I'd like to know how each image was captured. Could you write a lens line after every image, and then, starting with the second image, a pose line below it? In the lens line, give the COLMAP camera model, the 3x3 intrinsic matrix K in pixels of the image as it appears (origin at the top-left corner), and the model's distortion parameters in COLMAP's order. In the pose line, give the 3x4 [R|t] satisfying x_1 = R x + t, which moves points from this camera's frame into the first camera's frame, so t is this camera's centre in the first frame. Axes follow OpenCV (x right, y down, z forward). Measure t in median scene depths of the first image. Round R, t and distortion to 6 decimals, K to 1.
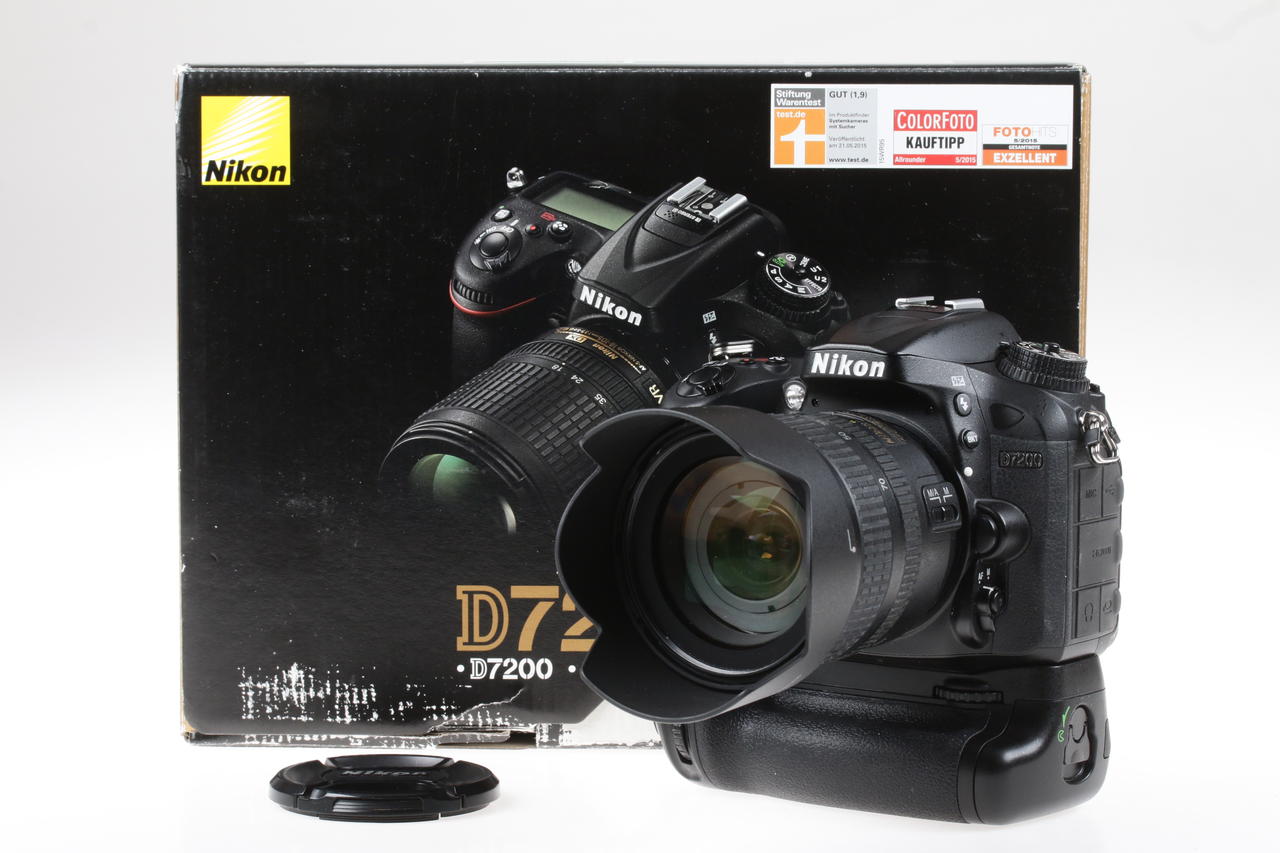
lens RADIAL K [[3738.5, 0, 642.7], [0, 3738.5, 424.9], [0, 0, 1]] dist [-0.153254, 0.000000]
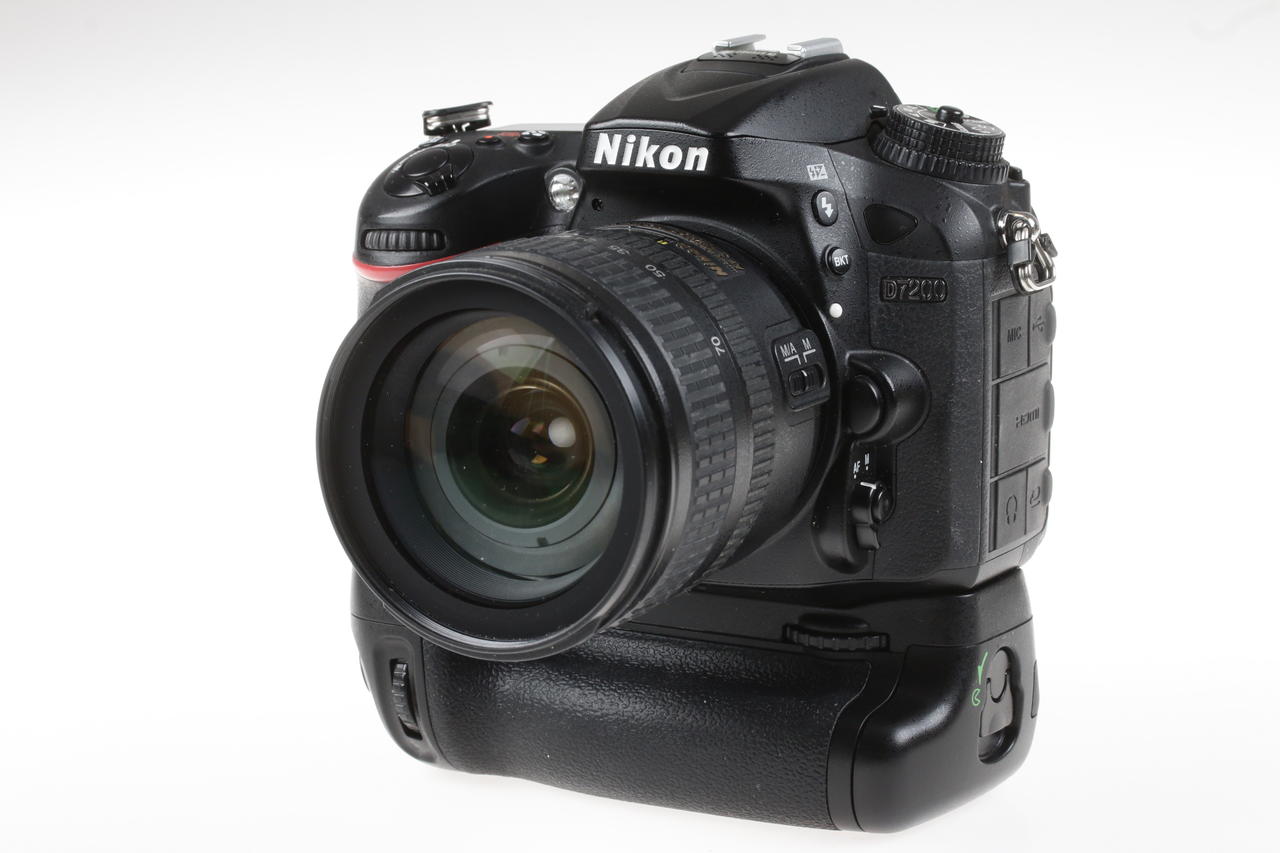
lens RADIAL K [[3738.5, 0, 635.4], [0, 3738.5, 428.8], [0, 0, 1]] dist [-0.153254, 0.000000]
pose [[0.994684, -0.029981, 0.098509, -0.013666], [0.018794, 0.993464, 0.112585, -0.041496], [-0.101241, -0.110136, 0.988747, 0.346686]]
